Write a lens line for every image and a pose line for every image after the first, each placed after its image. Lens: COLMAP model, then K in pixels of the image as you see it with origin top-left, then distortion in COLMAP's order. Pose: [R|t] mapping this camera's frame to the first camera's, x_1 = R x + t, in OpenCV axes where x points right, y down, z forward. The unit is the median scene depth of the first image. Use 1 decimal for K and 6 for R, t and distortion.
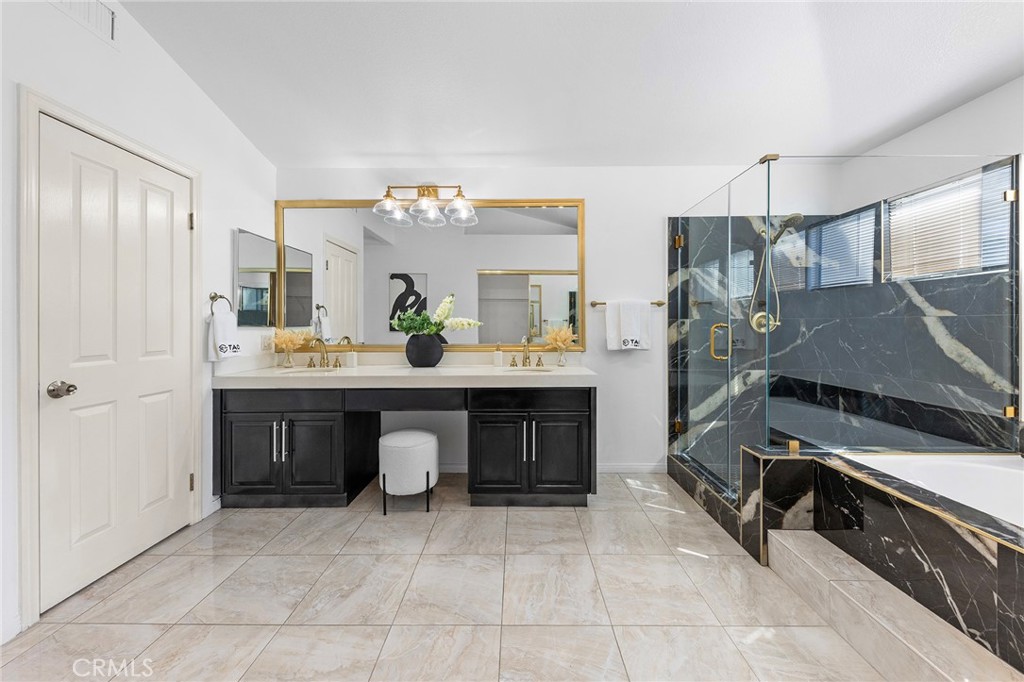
lens RADIAL K [[359.6, 0, 512.5], [0, 359.6, 329.8], [0, 0, 1]] dist [-0.000118, -0.000339]
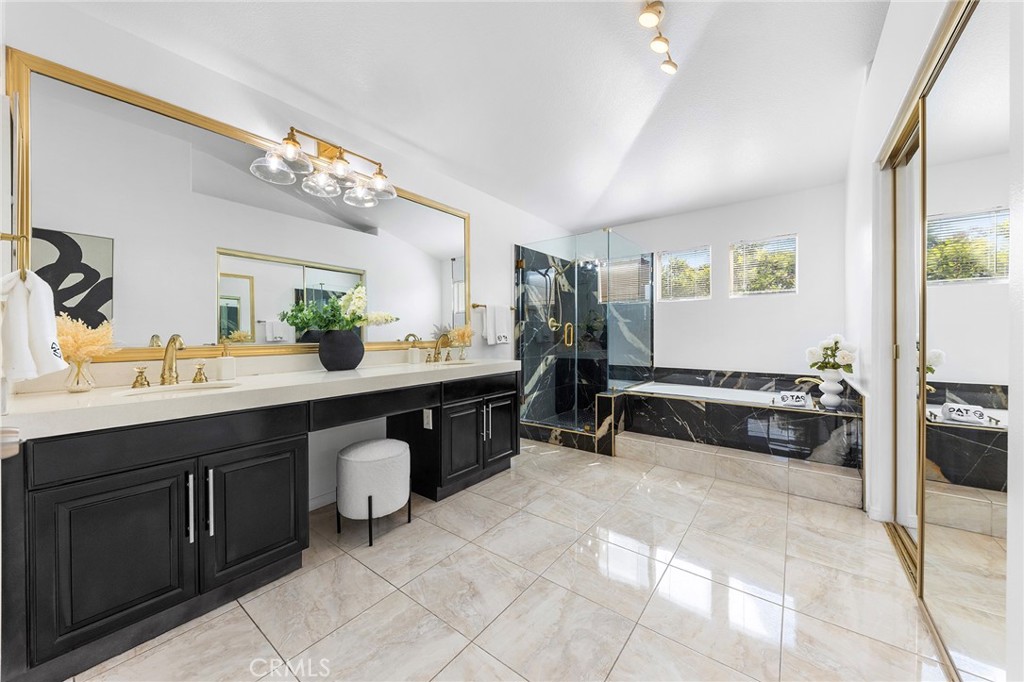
lens RADIAL K [[367.5, 0, 512.0], [0, 367.5, 341.0], [0, 0, 1]] dist [-0.000008, -0.000130]
pose [[0.600623, -0.014779, 0.799396, -0.678565], [0.010684, 0.999888, 0.010458, 0.032740], [-0.799461, 0.002259, 0.600714, 0.190739]]
